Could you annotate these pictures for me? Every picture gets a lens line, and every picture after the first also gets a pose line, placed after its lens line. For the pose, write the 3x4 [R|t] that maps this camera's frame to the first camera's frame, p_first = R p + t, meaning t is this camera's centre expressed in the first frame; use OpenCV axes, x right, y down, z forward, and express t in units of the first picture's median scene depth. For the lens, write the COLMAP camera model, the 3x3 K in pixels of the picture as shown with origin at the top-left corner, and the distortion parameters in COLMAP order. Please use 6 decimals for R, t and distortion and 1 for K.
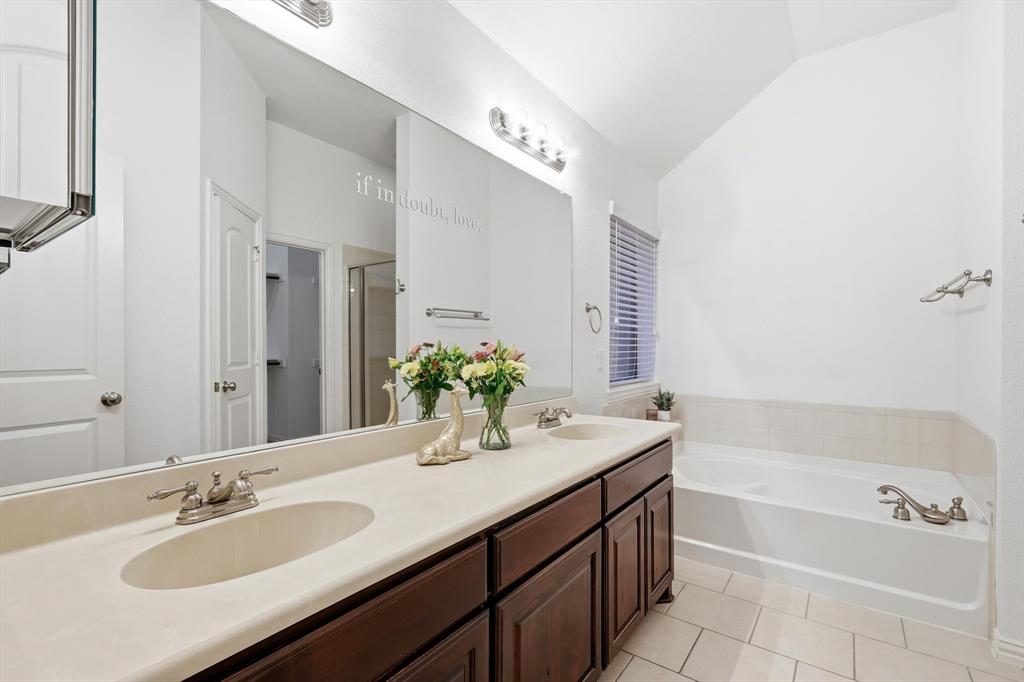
lens RADIAL K [[455.4, 0, 517.2], [0, 455.4, 342.5], [0, 0, 1]] dist [-0.001420, 0.000364]
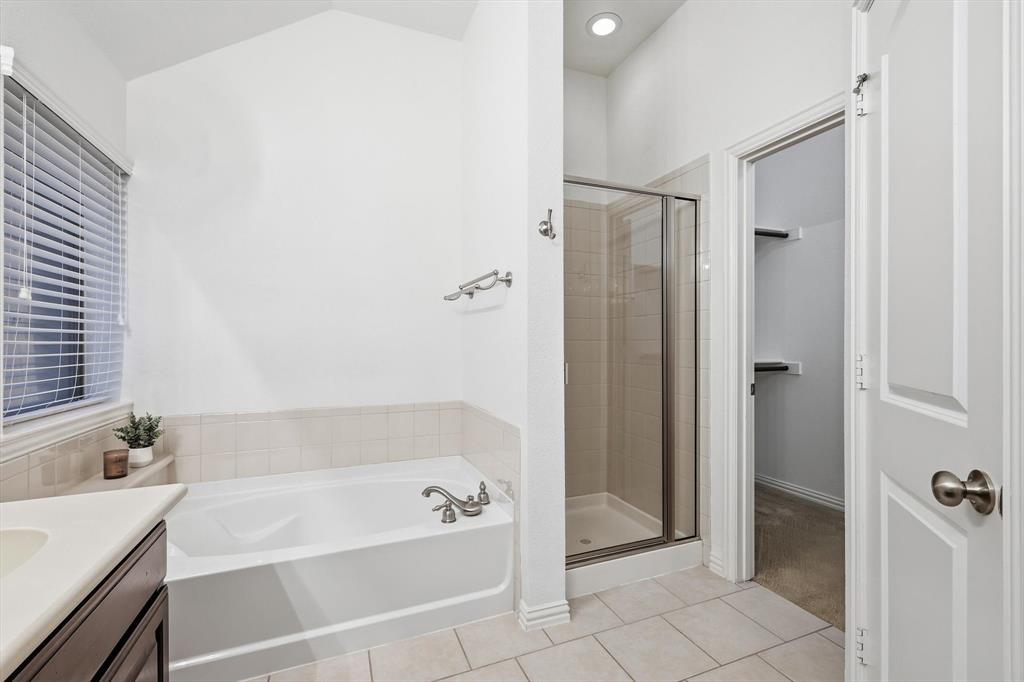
lens RADIAL K [[455.4, 0, 520.7], [0, 455.4, 341.7], [0, 0, 1]] dist [-0.001420, 0.000364]
pose [[0.527647, -0.003802, 0.849455, 0.091685], [0.000439, 0.999991, 0.004203, 0.003106], [-0.849463, -0.001845, 0.527644, 0.307834]]
